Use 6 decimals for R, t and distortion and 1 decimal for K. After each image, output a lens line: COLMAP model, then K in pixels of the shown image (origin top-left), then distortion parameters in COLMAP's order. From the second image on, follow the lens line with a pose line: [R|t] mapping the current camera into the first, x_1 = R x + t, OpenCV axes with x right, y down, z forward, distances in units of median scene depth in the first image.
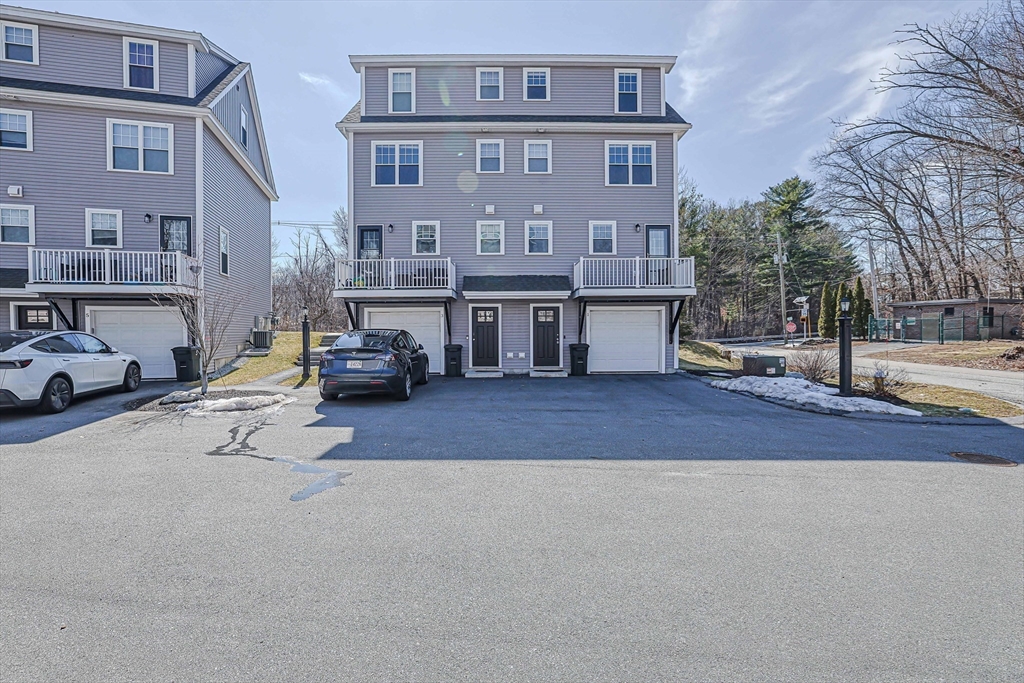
lens RADIAL K [[484.0, 0, 517.5], [0, 484.0, 330.2], [0, 0, 1]] dist [-0.043044, 0.014074]
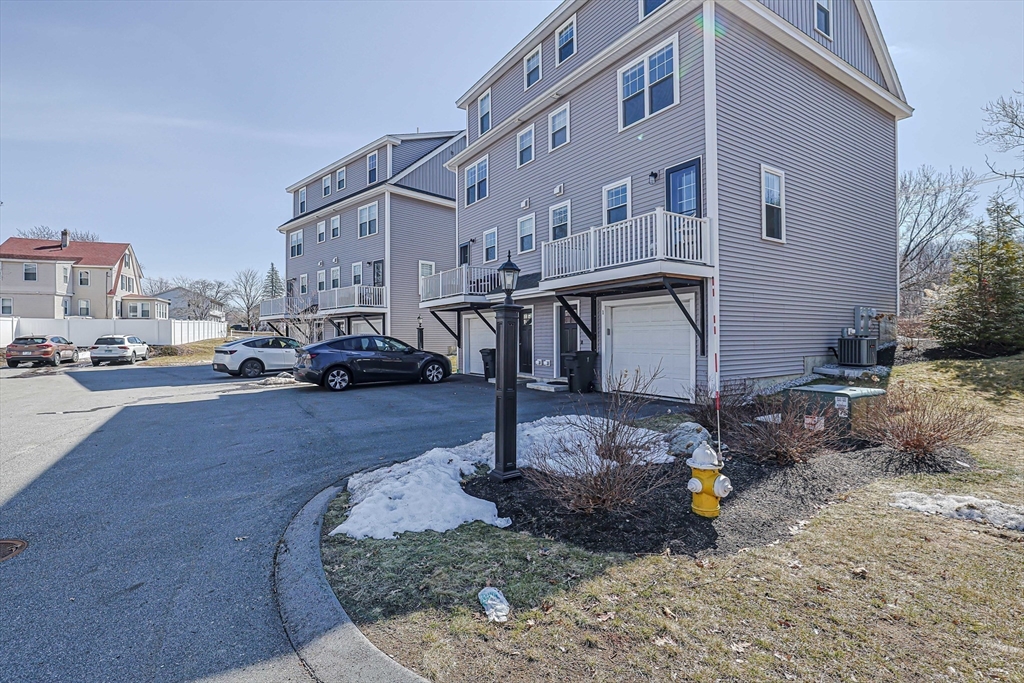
lens RADIAL K [[484.0, 0, 517.5], [0, 484.0, 330.2], [0, 0, 1]] dist [-0.043044, 0.014074]
pose [[0.520232, -0.014060, -0.853909, 0.720762], [0.005459, 0.999899, -0.013137, 0.004487], [0.854007, 0.002173, 0.520256, 0.503591]]
